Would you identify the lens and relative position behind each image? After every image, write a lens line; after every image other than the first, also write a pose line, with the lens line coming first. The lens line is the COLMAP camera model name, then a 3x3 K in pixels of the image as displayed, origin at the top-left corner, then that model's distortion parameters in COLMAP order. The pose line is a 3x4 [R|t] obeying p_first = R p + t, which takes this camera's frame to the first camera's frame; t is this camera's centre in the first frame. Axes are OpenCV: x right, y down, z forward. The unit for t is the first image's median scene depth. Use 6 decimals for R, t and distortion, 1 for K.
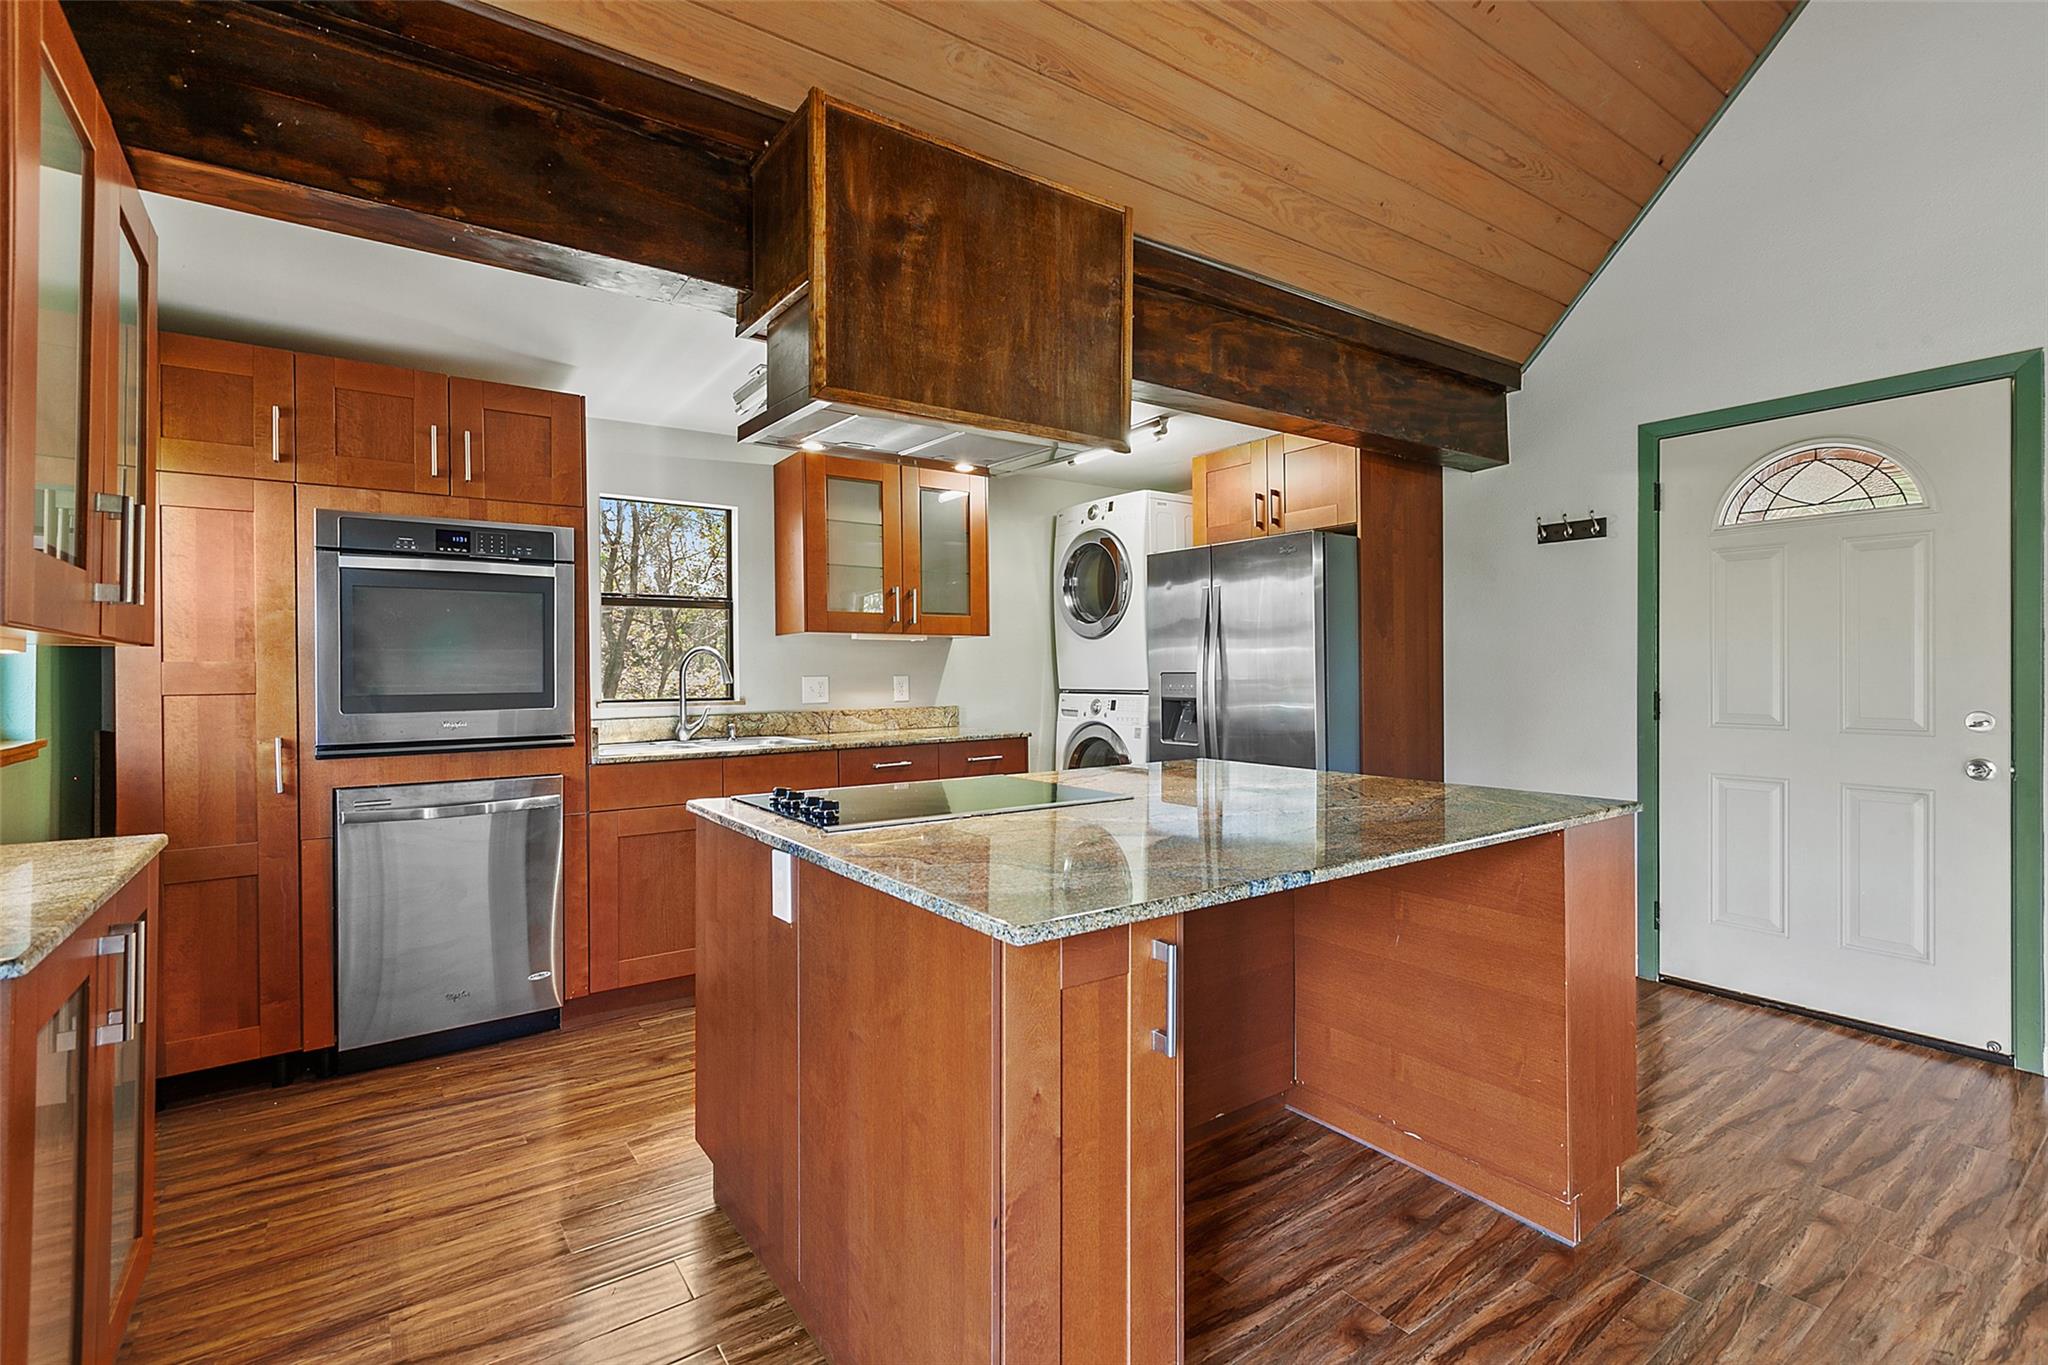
lens RADIAL K [[924.1, 0, 1014.3], [0, 924.1, 670.1], [0, 0, 1]] dist [0.001684, 0.000208]
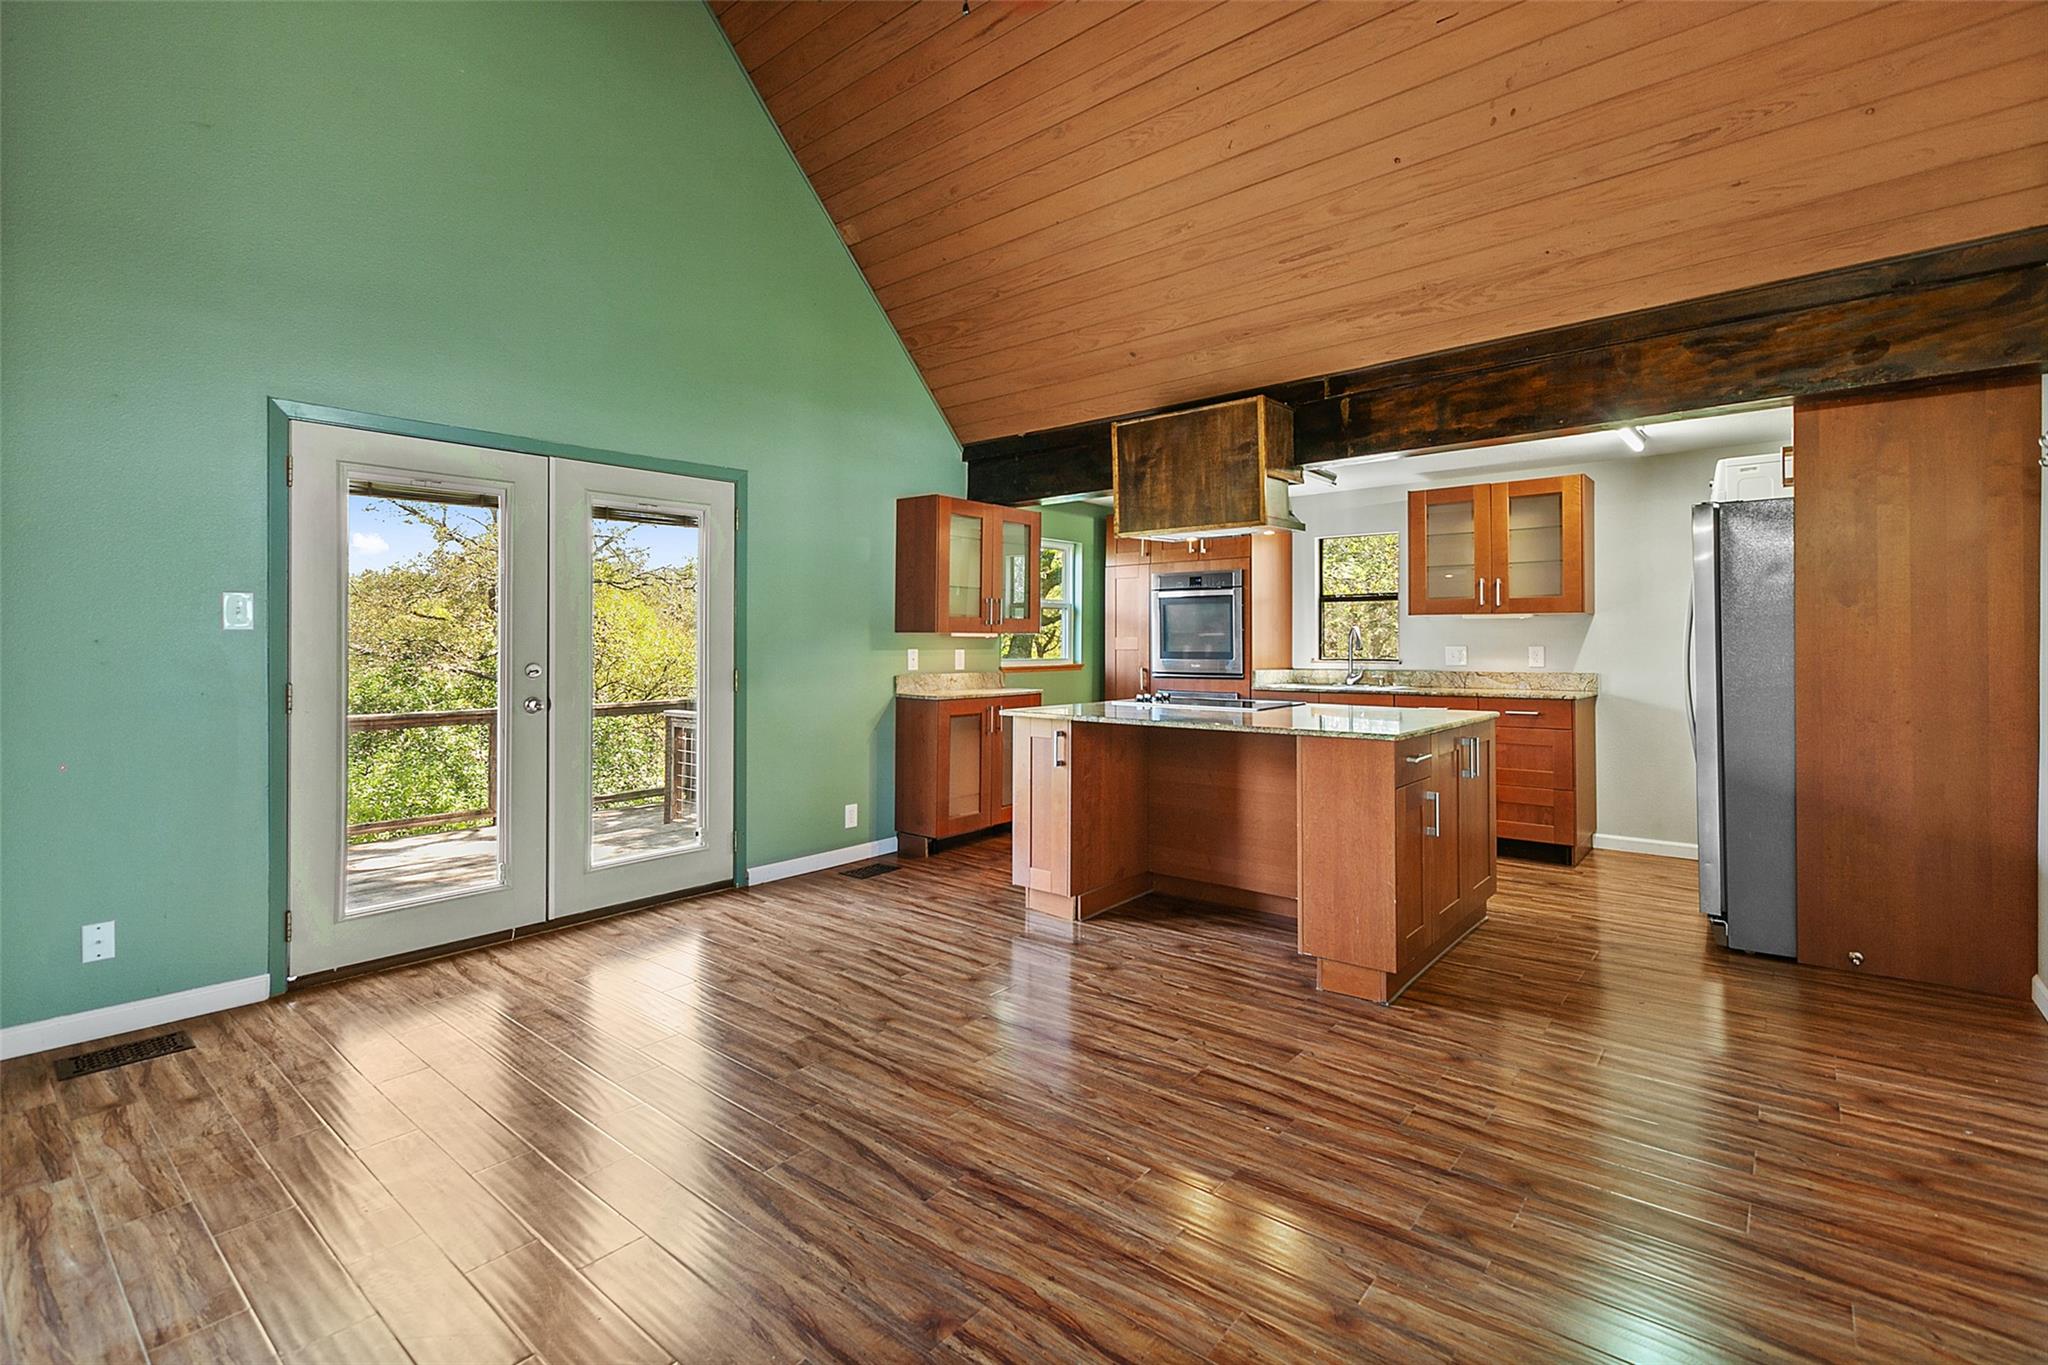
lens RADIAL K [[938.6, 0, 1014.8], [0, 938.6, 636.4], [0, 0, 1]] dist [0.004611, 0.000234]
pose [[0.251179, -0.001464, -0.967939, 1.409766], [-0.000422, 0.999999, -0.001622, -0.006824], [0.967940, 0.000815, 0.251178, 0.031125]]
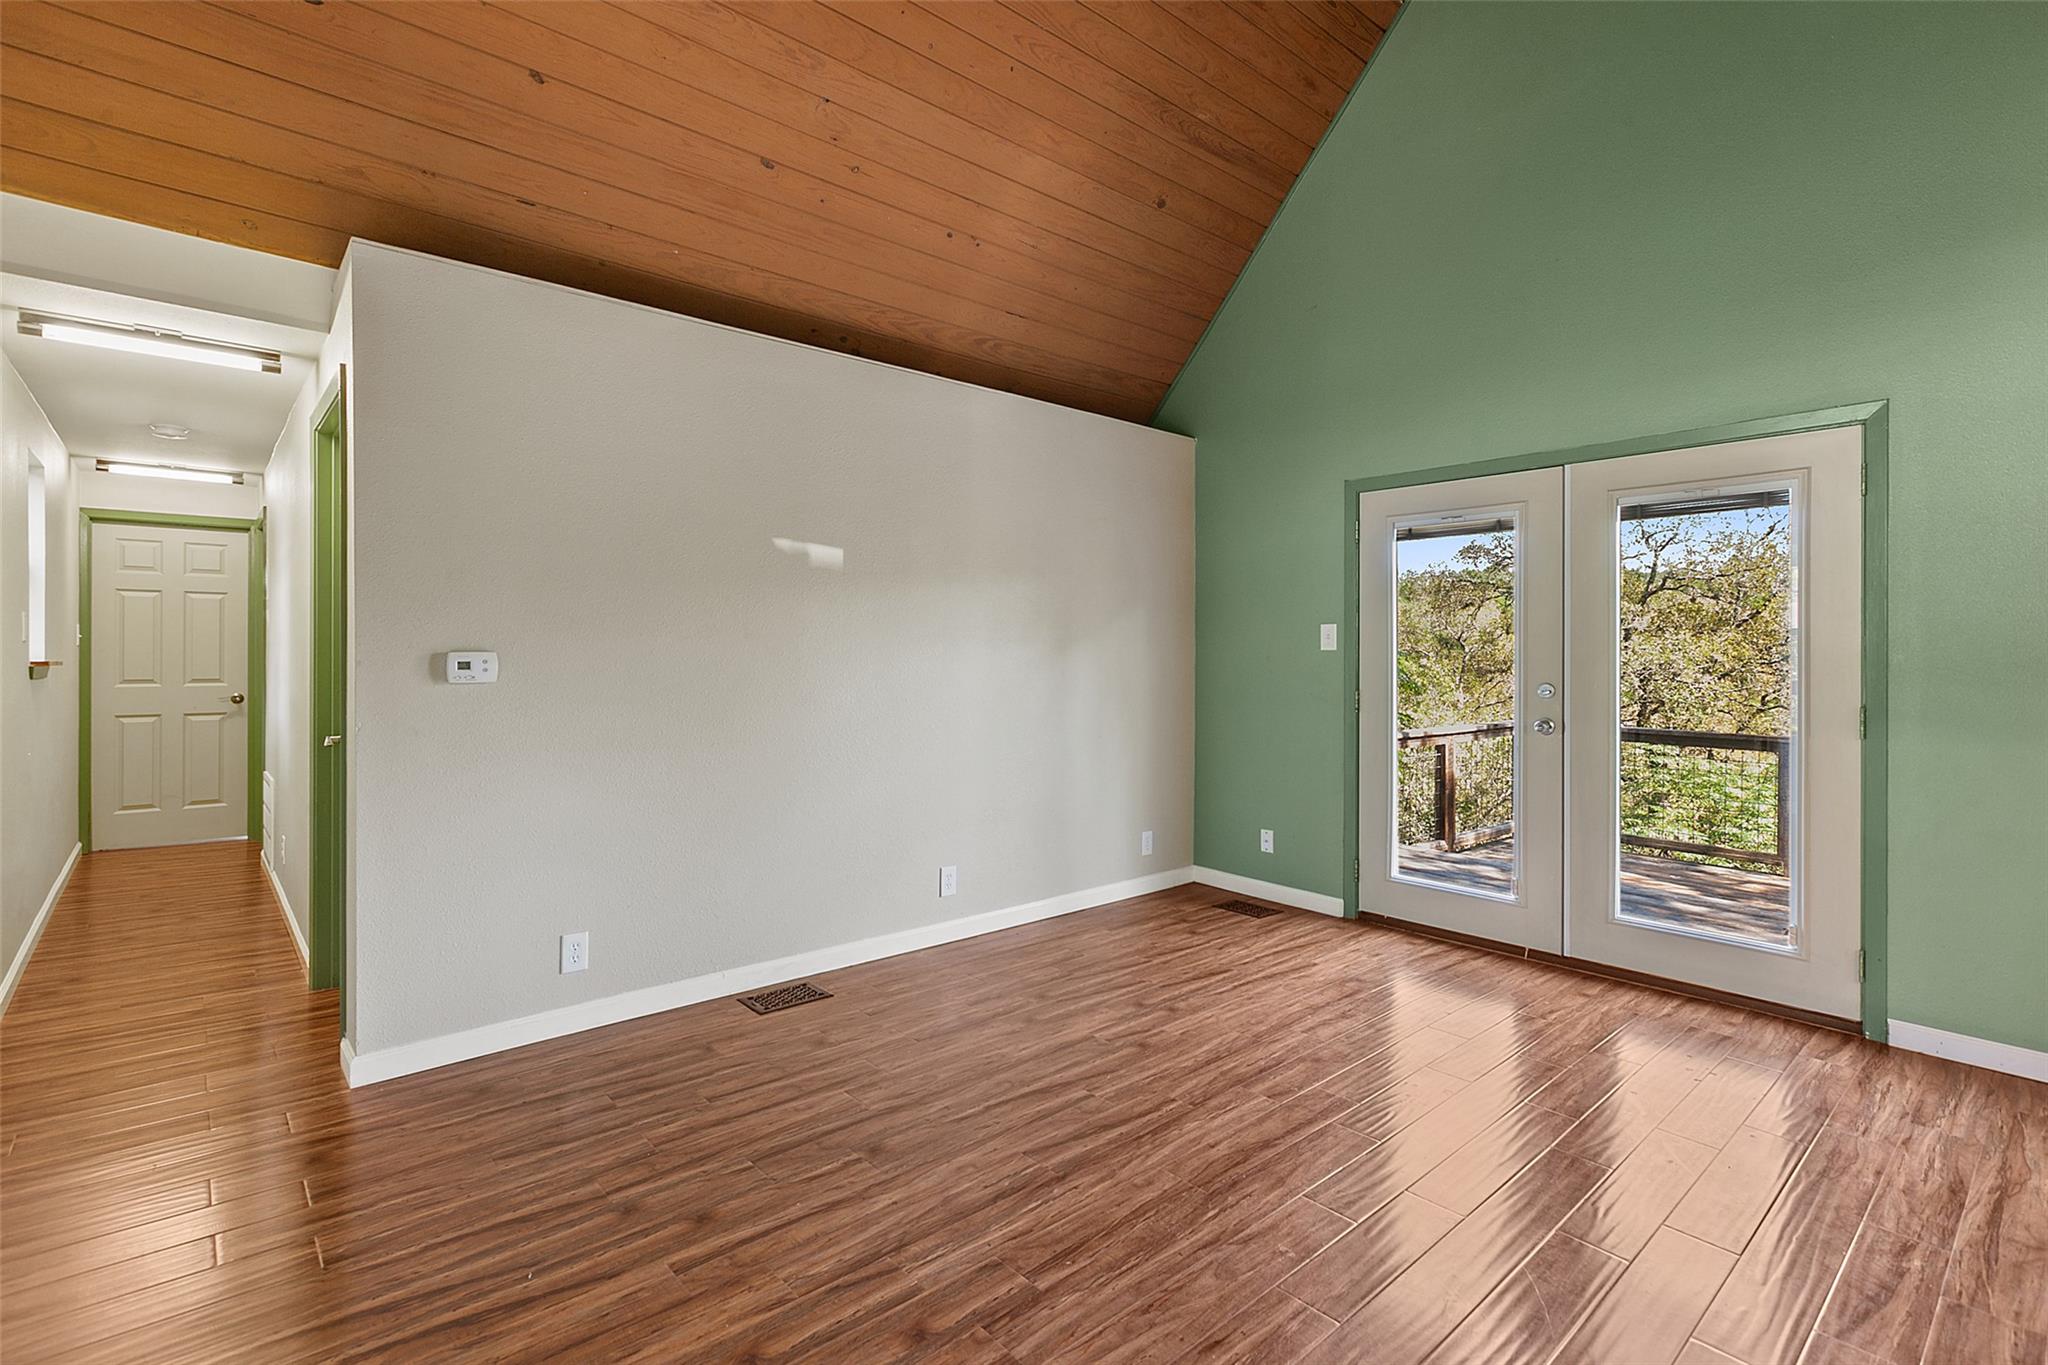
lens RADIAL K [[959.1, 0, 1007.7], [0, 959.1, 658.0], [0, 0, 1]] dist [0.000961, 0.000134]
pose [[-0.995689, 0.000497, -0.092748, 0.802974], [-0.000372, 0.999956, 0.009355, -0.017647], [0.092749, 0.009349, -0.995646, 0.951890]]
